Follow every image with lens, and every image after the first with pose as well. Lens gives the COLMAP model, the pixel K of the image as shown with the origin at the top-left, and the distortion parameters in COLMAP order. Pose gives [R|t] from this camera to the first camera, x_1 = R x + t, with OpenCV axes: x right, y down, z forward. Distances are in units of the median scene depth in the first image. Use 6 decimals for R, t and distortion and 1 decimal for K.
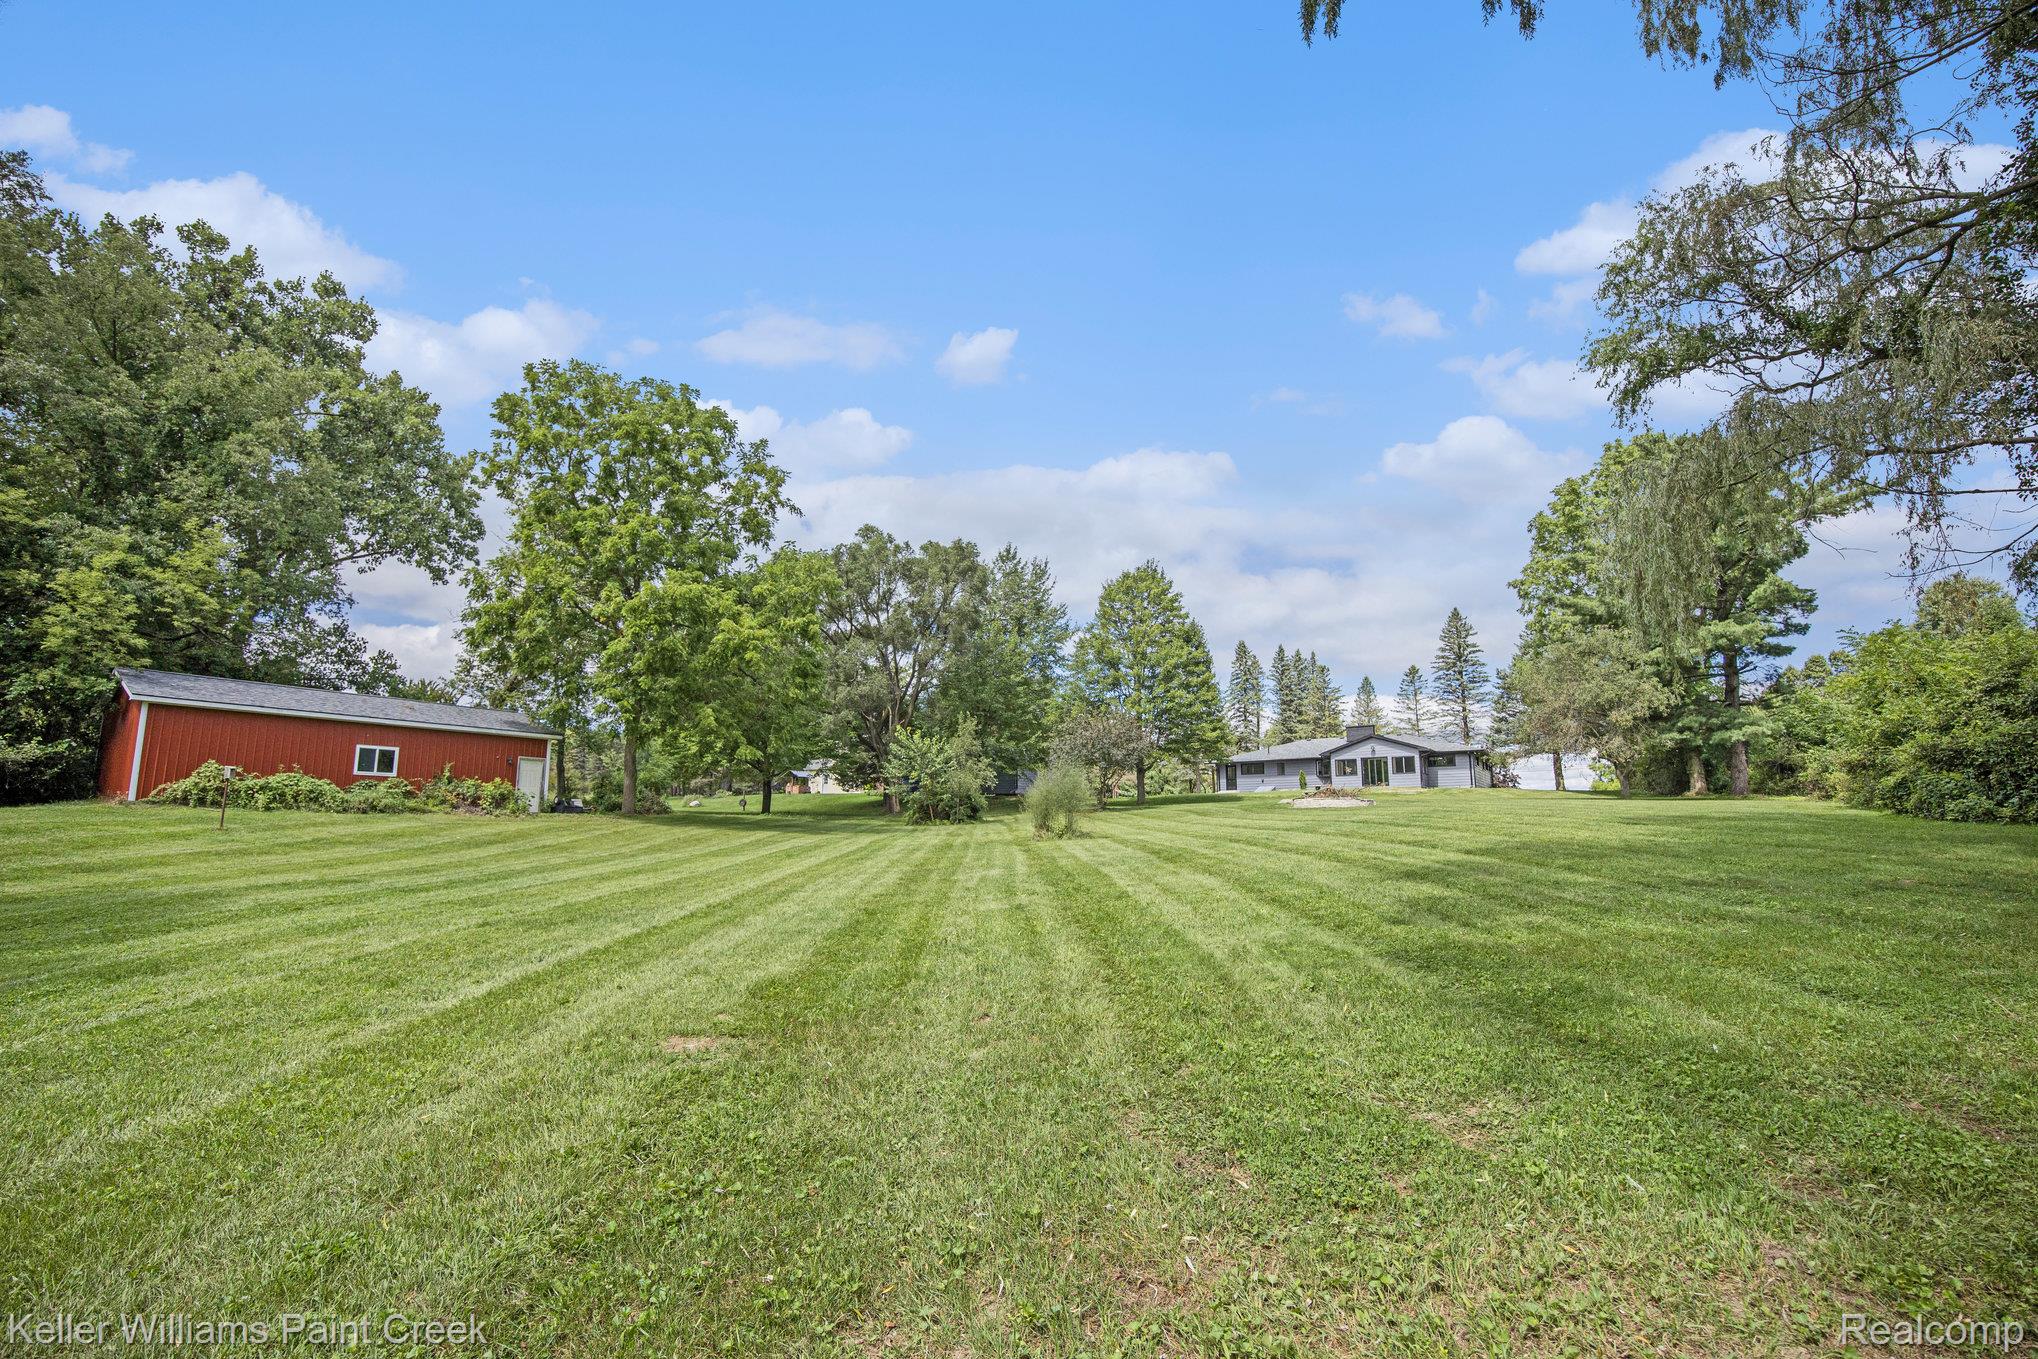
lens RADIAL K [[908.8, 0, 1046.9], [0, 908.8, 682.7], [0, 0, 1]] dist [-0.034426, 0.000125]
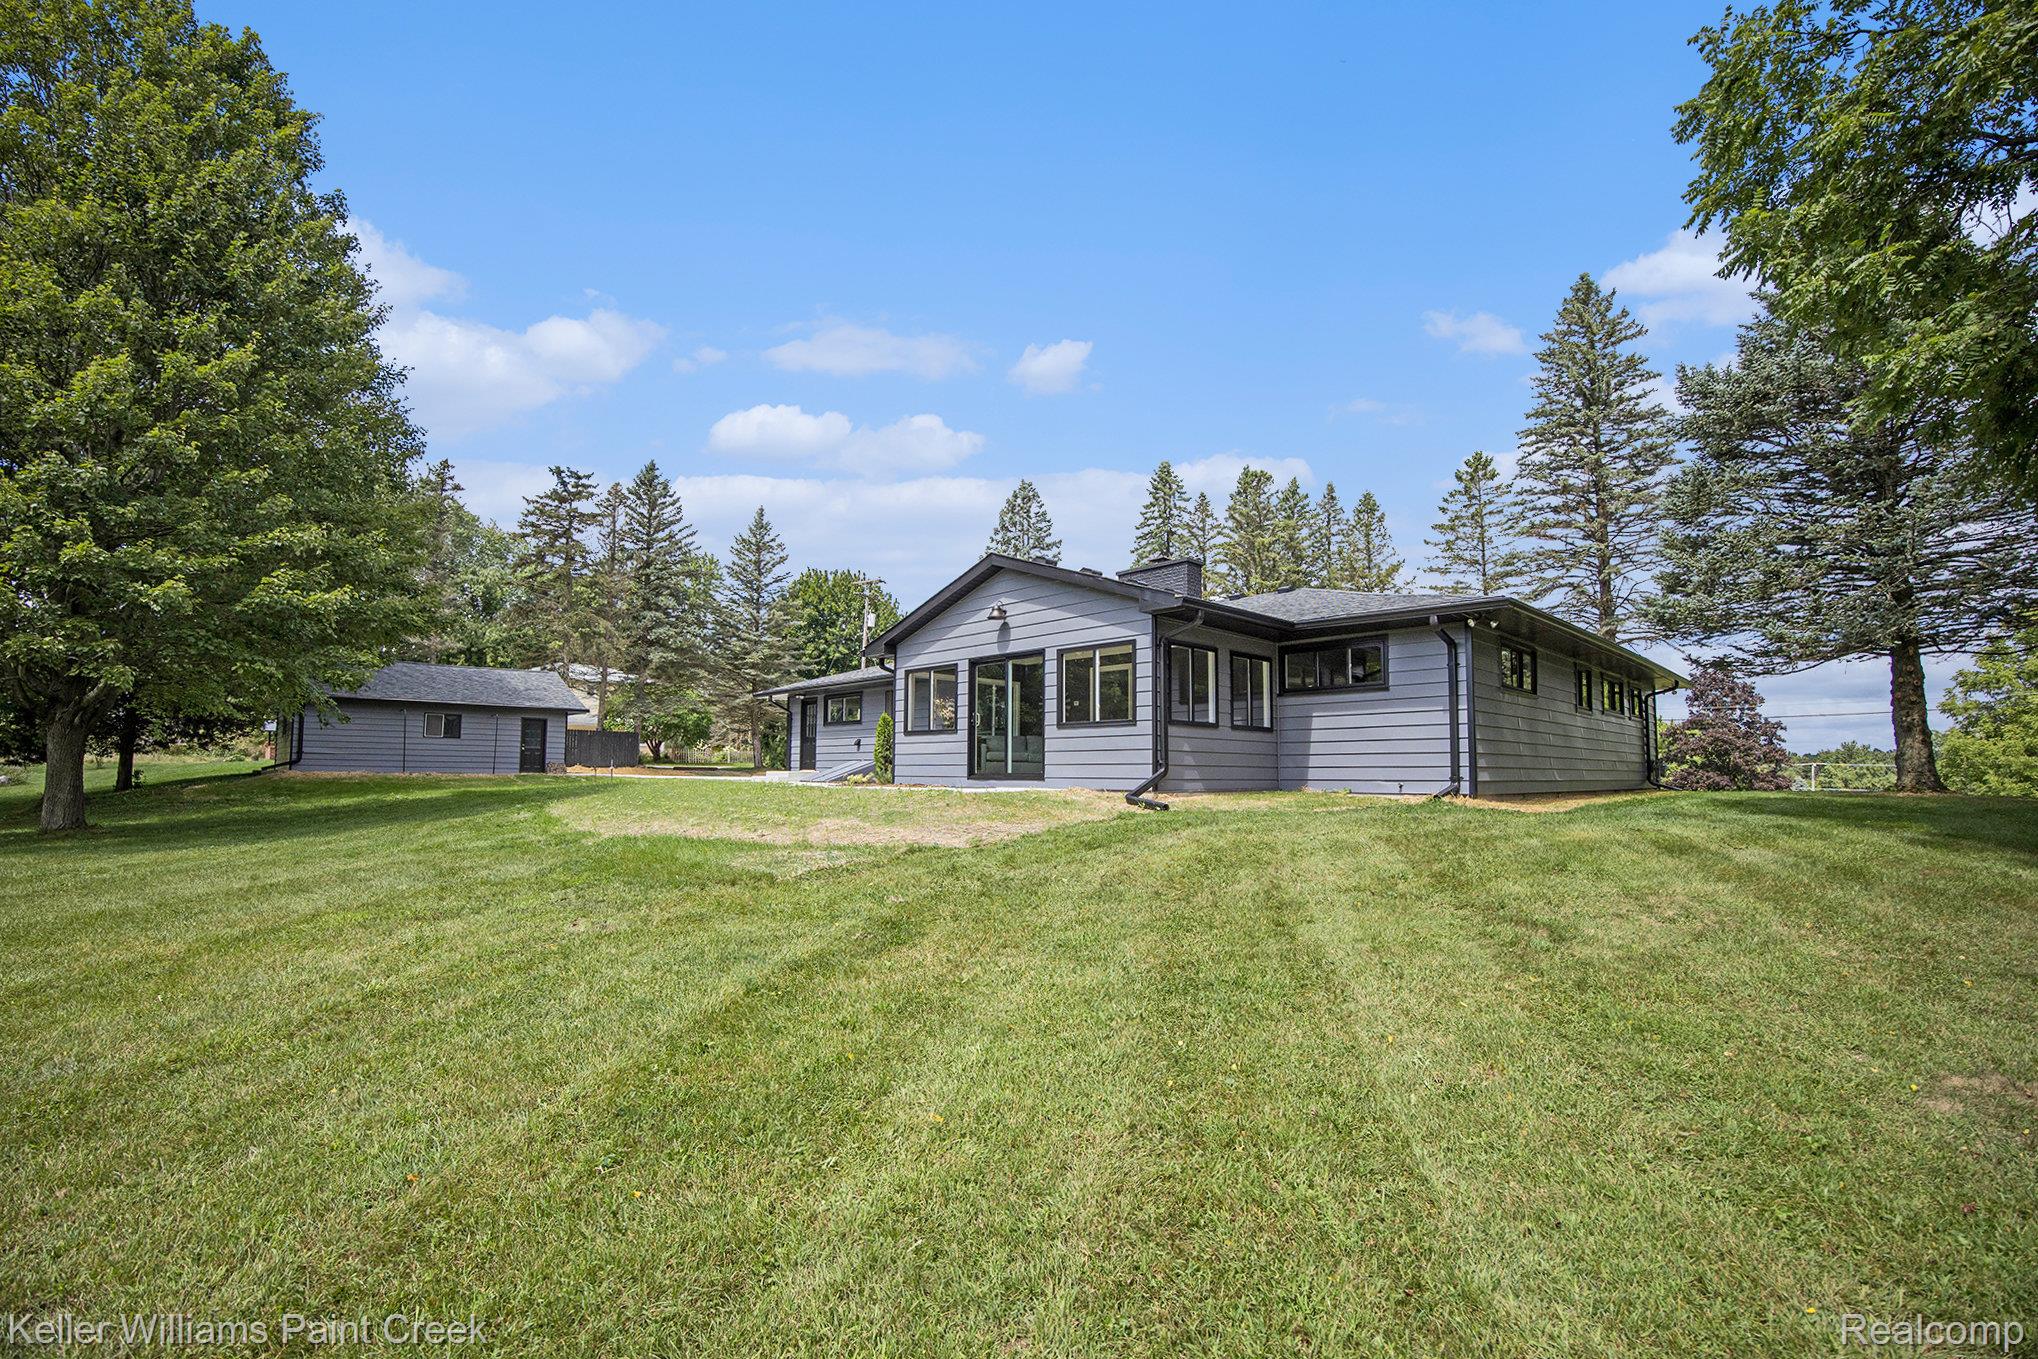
lens RADIAL K [[900.7, 0, 1088.8], [0, 900.7, 680.2], [0, 0, 1]] dist [-0.034575, 0.000092]
pose [[0.978618, -0.013192, -0.205263, 0.378892], [0.024393, 0.998342, 0.052131, 0.068660], [0.204235, -0.056023, 0.977317, 0.687135]]
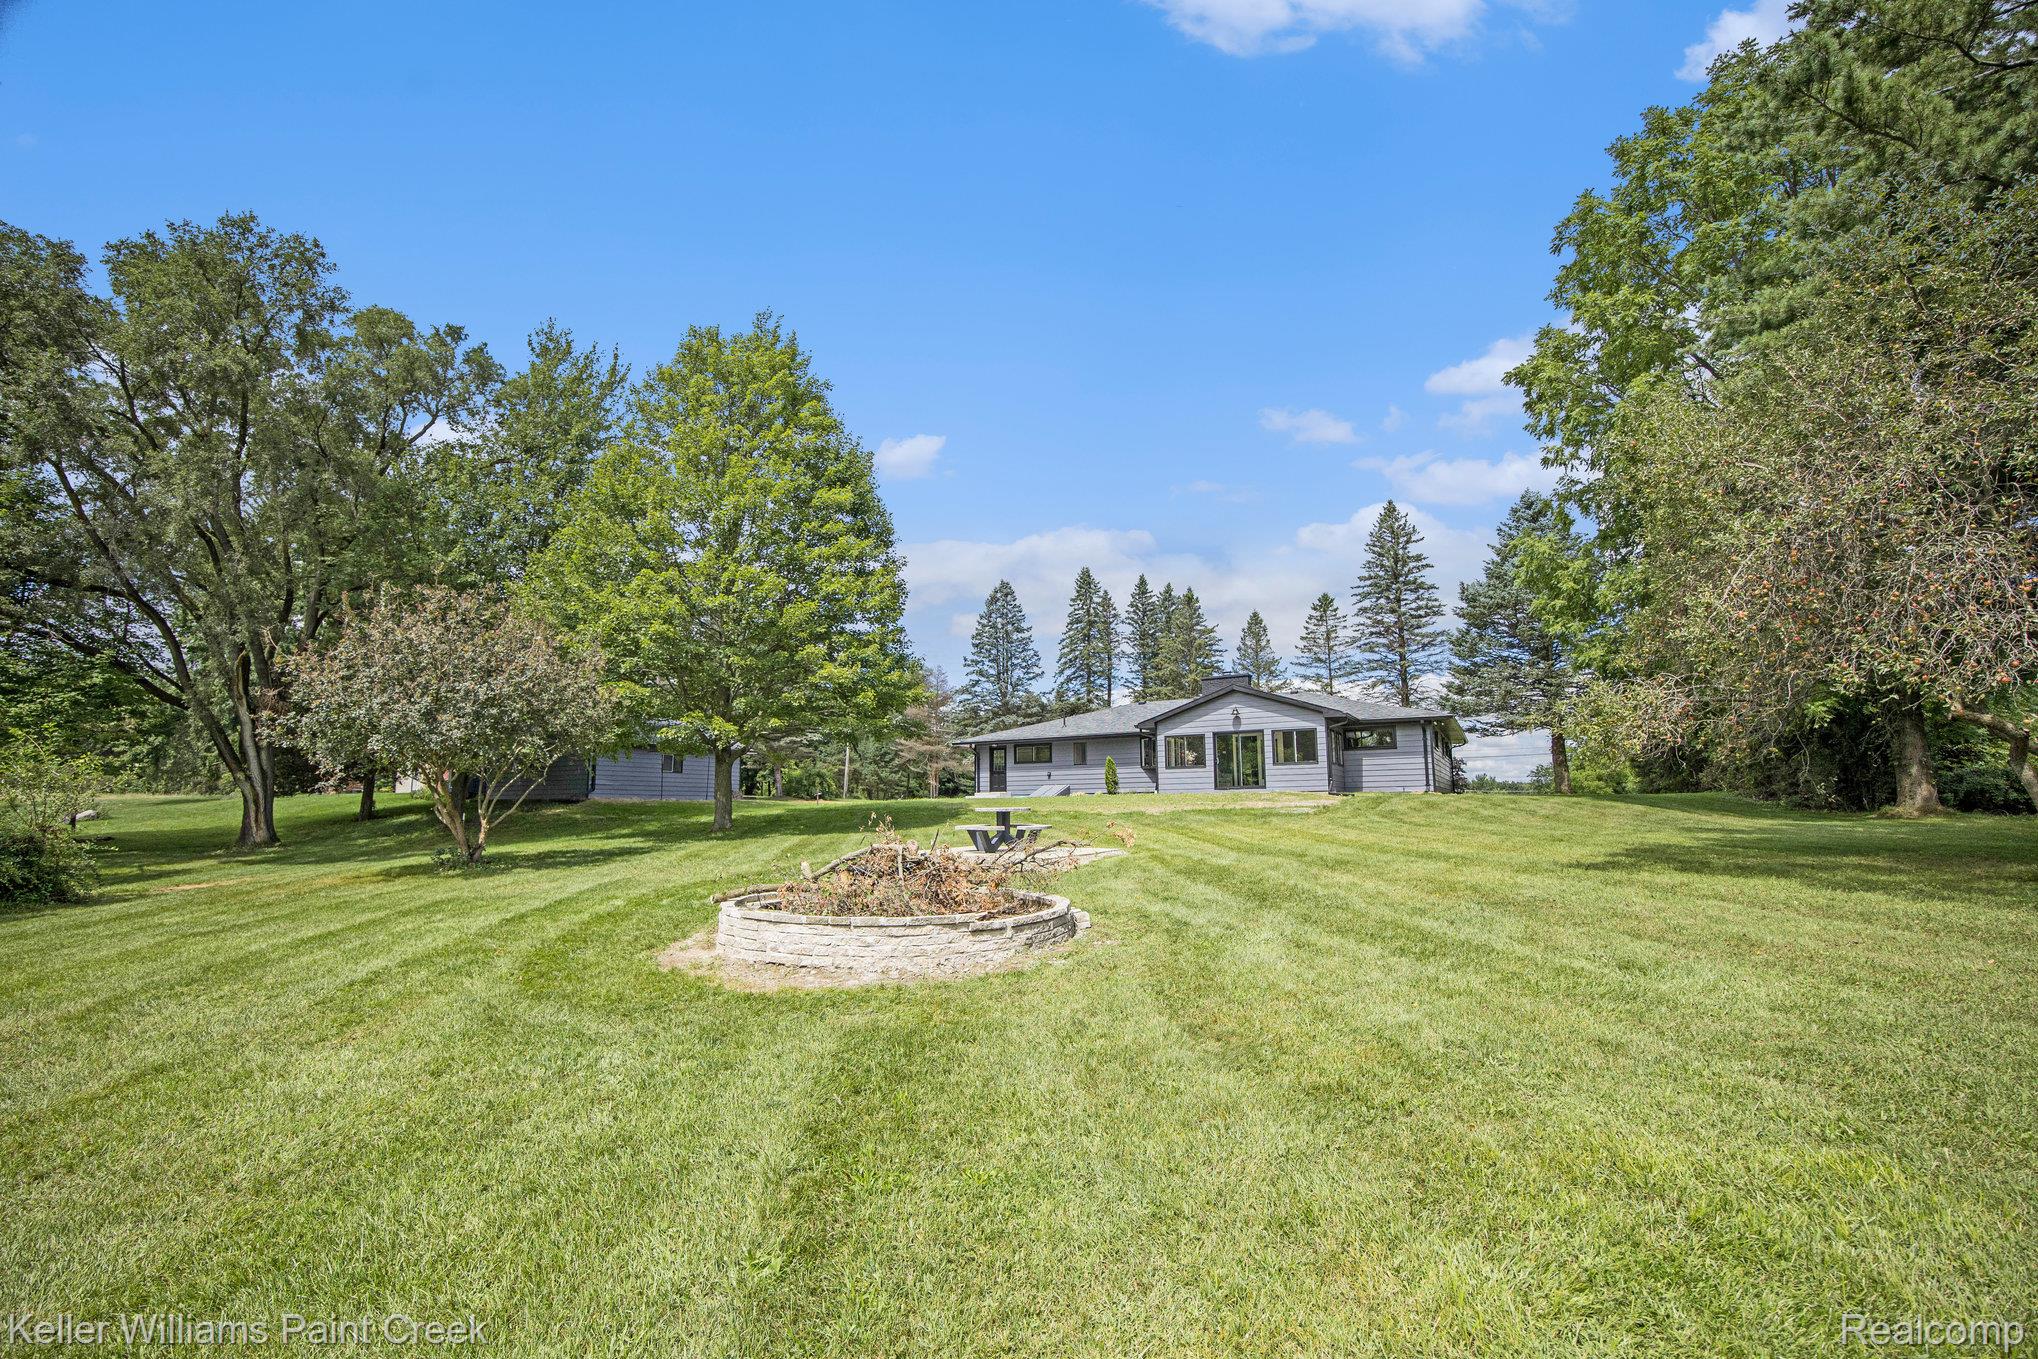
lens RADIAL K [[893.1, 0, 1046.5], [0, 893.1, 676.1], [0, 0, 1]] dist [-0.028231, 0.000822]
pose [[0.997550, 0.005060, 0.069771, 0.194484], [-0.005811, 0.999927, 0.010556, 0.041638], [-0.069713, -0.010936, 0.997507, 0.451908]]
